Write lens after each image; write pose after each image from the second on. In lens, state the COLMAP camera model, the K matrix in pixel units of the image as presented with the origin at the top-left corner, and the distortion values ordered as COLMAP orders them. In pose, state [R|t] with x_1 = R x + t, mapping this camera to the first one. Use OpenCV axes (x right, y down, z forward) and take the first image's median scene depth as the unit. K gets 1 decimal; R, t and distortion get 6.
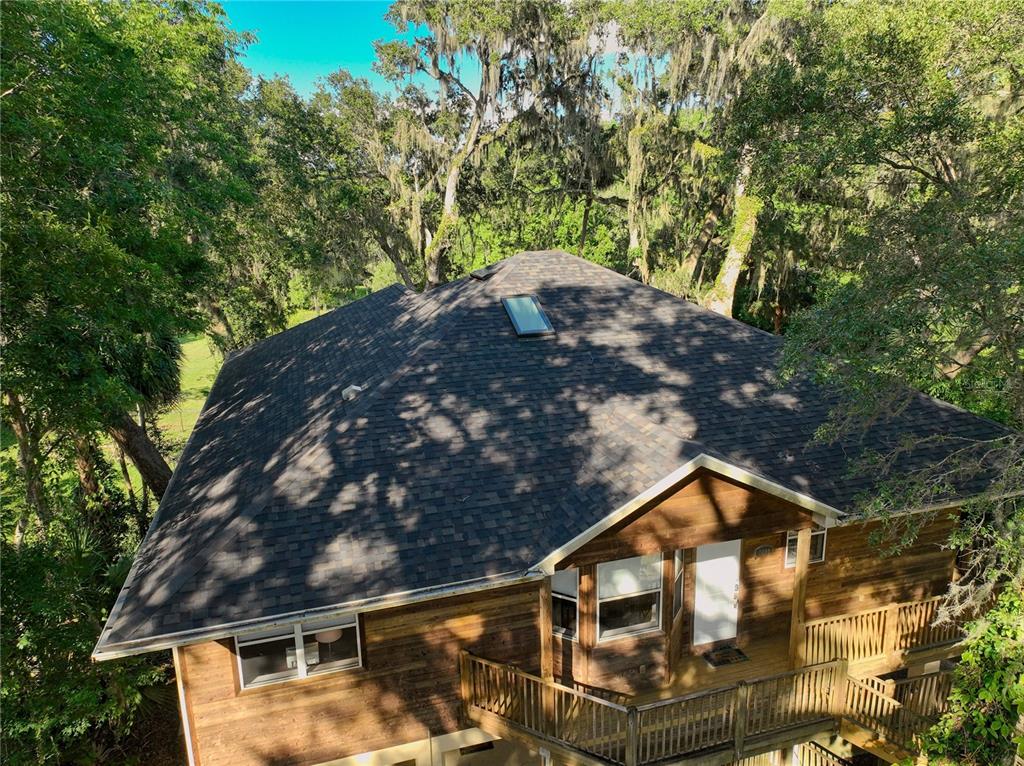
lens RADIAL K [[718.2, 0, 512.5], [0, 718.2, 386.3], [0, 0, 1]] dist [-0.003422, 0.005485]
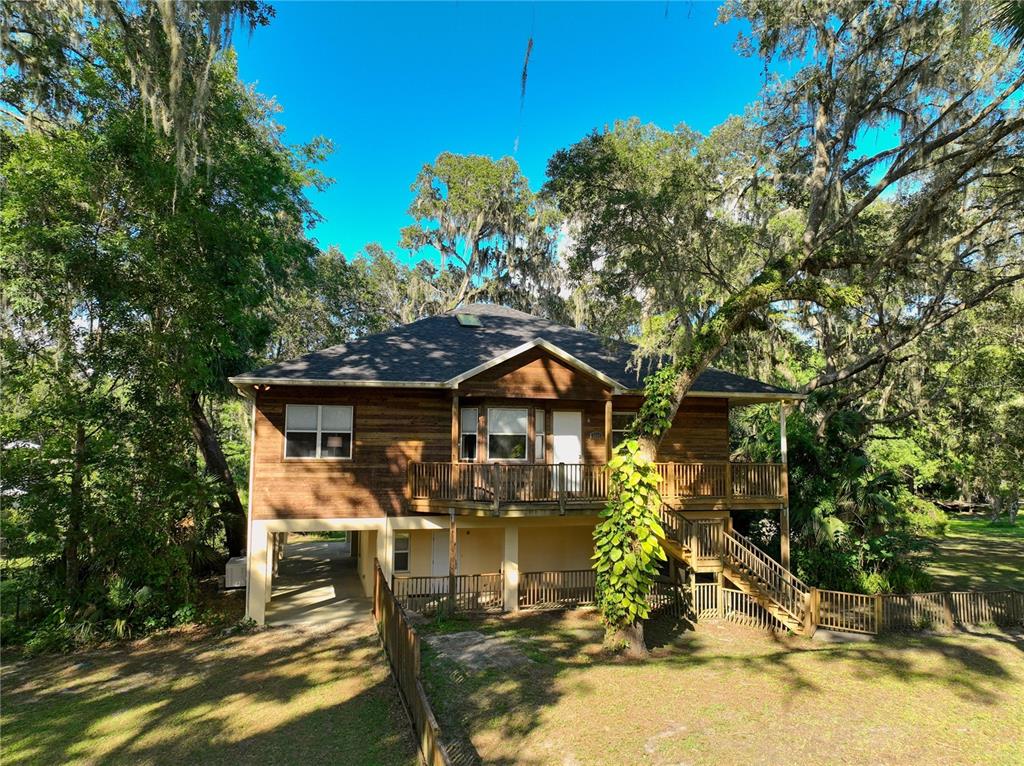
lens RADIAL K [[718.2, 0, 507.5], [0, 718.2, 388.7], [0, 0, 1]] dist [-0.003422, 0.005485]
pose [[0.999057, 0.026055, -0.034743, 0.221610], [-0.035910, 0.945543, -0.323511, 0.749088], [0.024422, 0.324454, 0.945586, -0.685424]]
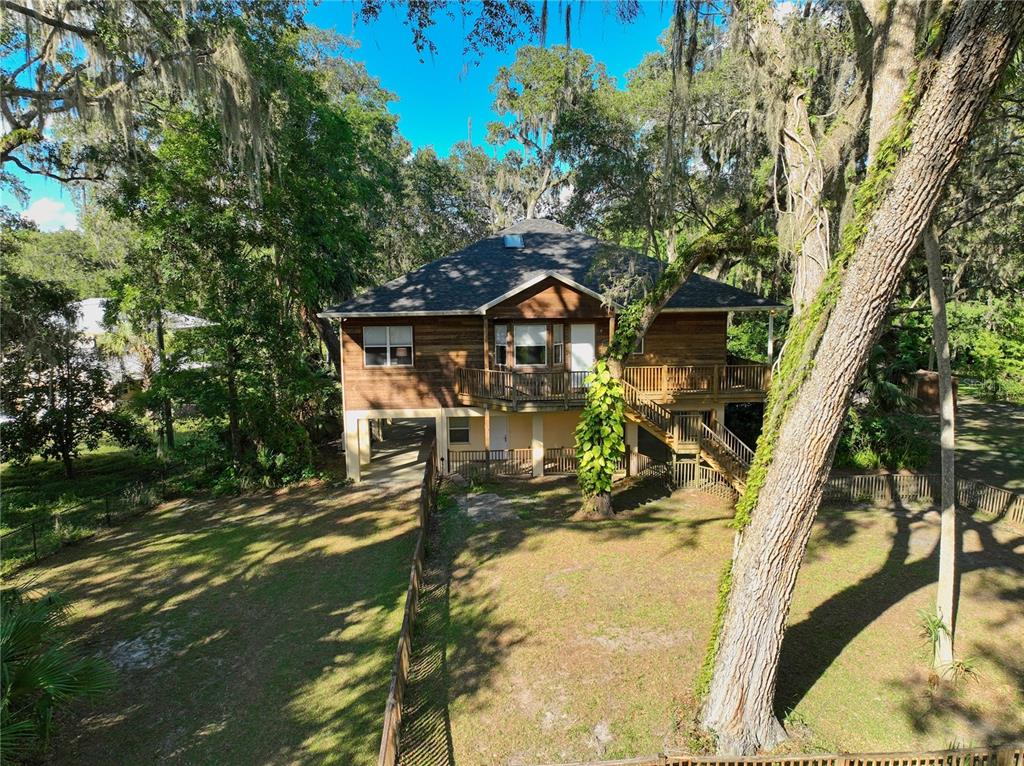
lens RADIAL K [[718.2, 0, 515.4], [0, 718.2, 385.3], [0, 0, 1]] dist [-0.003422, 0.005485]
pose [[0.974690, 0.038463, -0.220228, 0.614594], [-0.062464, 0.992711, -0.103074, 0.644317], [0.214658, 0.114221, 0.969987, -1.157733]]
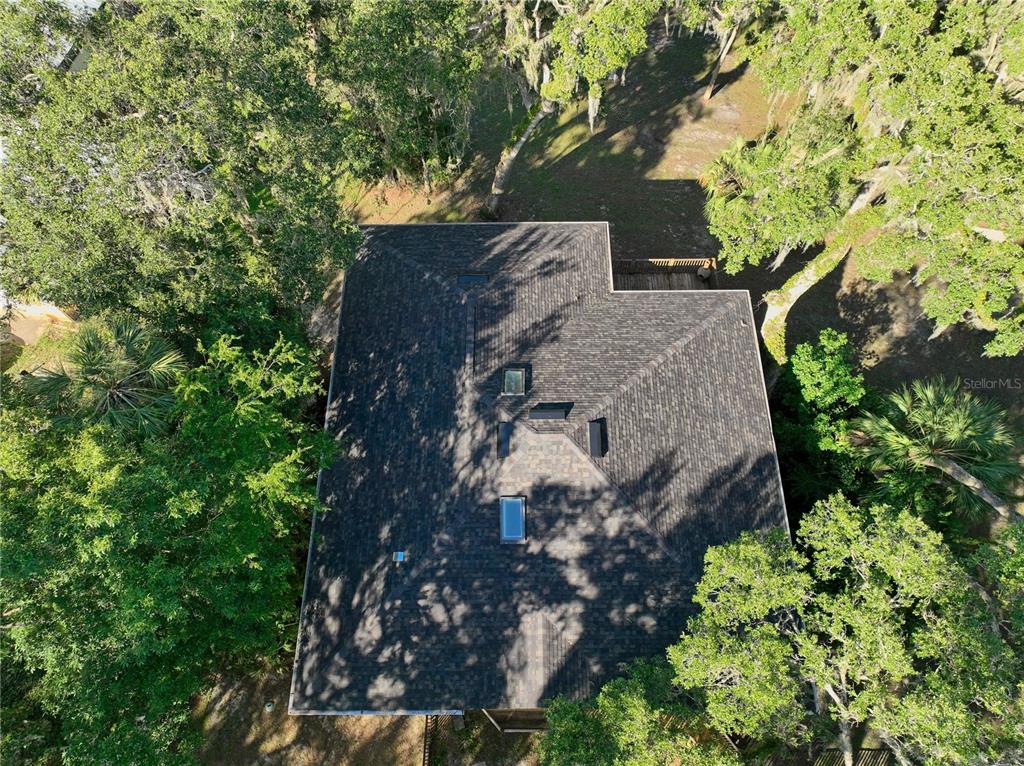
lens RADIAL K [[718.2, 0, 518.1], [0, 718.2, 385.5], [0, 0, 1]] dist [-0.003422, 0.005485]
pose [[0.956899, 0.264792, -0.119289, 0.167813], [-0.070551, 0.610381, 0.788960, -1.822086], [0.281722, -0.746539, 0.602754, 0.377960]]
